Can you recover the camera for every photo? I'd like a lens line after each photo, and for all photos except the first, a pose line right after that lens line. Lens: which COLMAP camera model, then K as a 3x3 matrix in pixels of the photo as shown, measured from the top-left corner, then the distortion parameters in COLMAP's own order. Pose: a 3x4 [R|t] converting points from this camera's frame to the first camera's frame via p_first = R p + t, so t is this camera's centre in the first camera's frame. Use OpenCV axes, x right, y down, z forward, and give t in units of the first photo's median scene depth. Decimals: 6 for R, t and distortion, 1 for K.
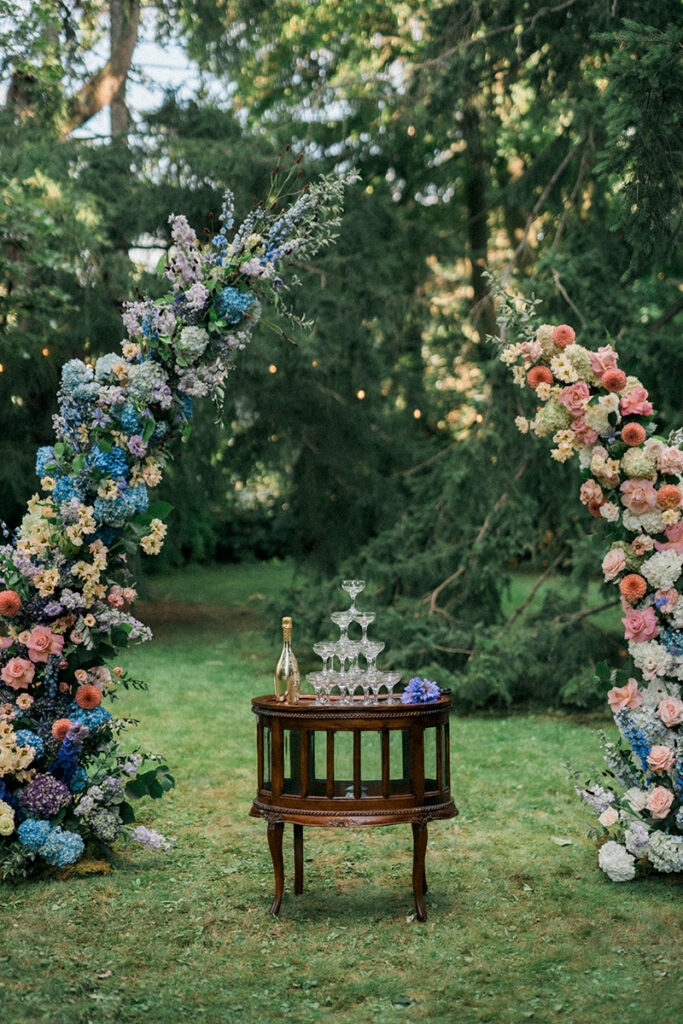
lens RADIAL K [[1437.9, 0, 336.3], [0, 1437.9, 513.6], [0, 0, 1]] dist [0.032284, 0.000000]
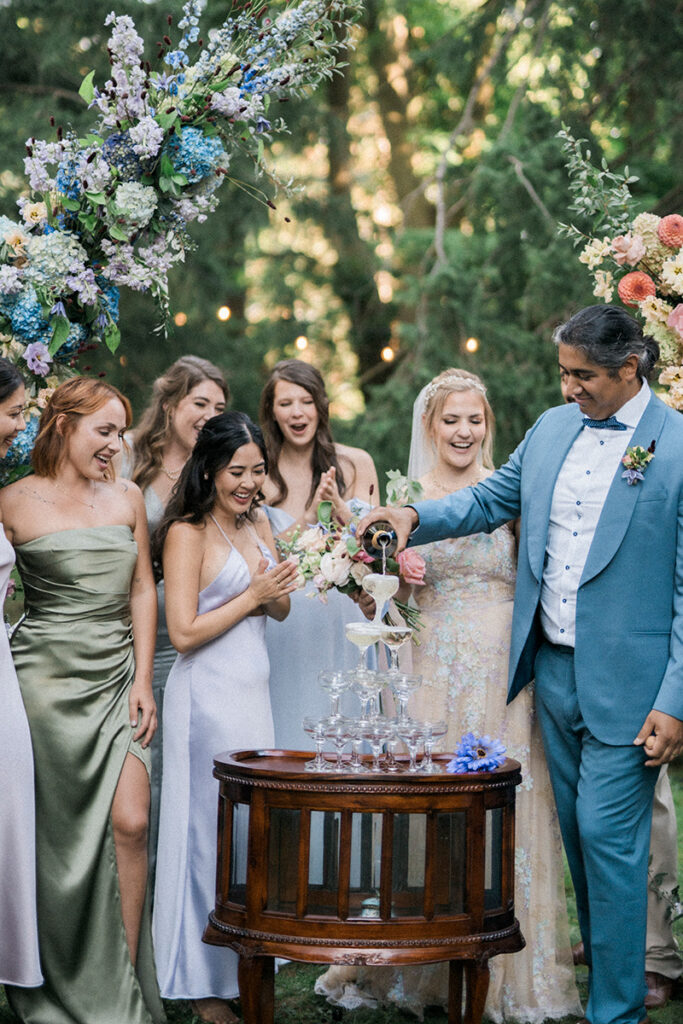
lens RADIAL K [[1865.4, 0, 341.4], [0, 1865.4, 364.5], [0, 0, 1]] dist [0.042647, 0.000000]
pose [[0.990171, 0.050342, 0.130492, -0.112158], [-0.042020, 0.996950, -0.065761, 0.005625], [-0.133404, 0.059631, 0.989266, 0.142392]]
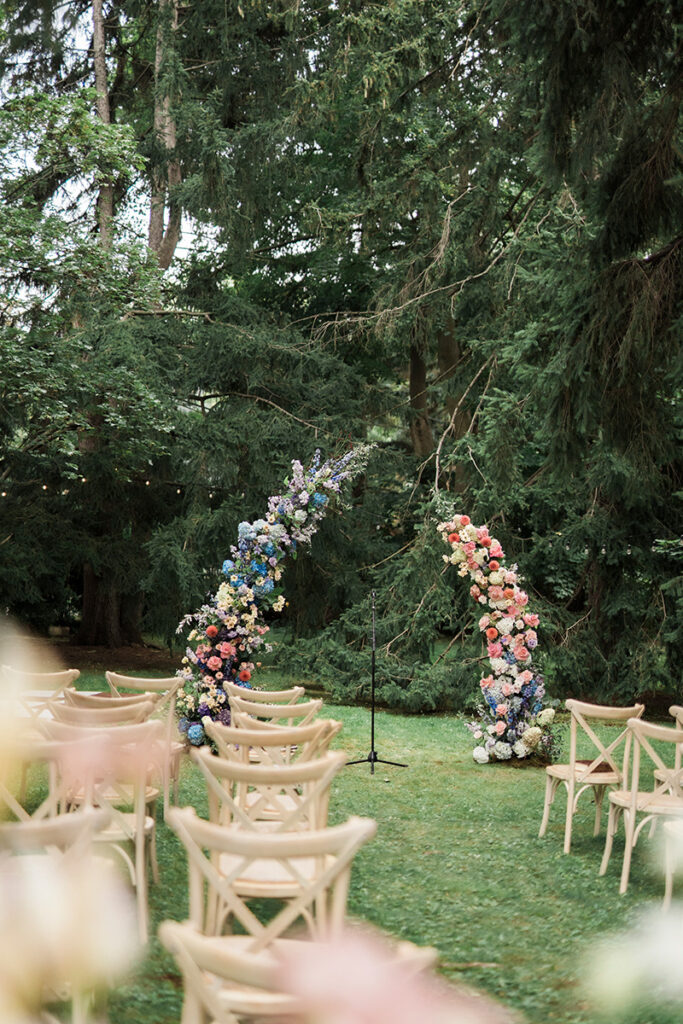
lens RADIAL K [[1437.9, 0, 345.5], [0, 1437.9, 513.3], [0, 0, 1]] dist [0.032284, 0.000000]
pose [[0.997647, 0.038616, 0.056646, -0.154881], [-0.035703, 0.998031, -0.051577, -0.012020], [-0.058526, 0.049433, 0.997061, -1.219505]]
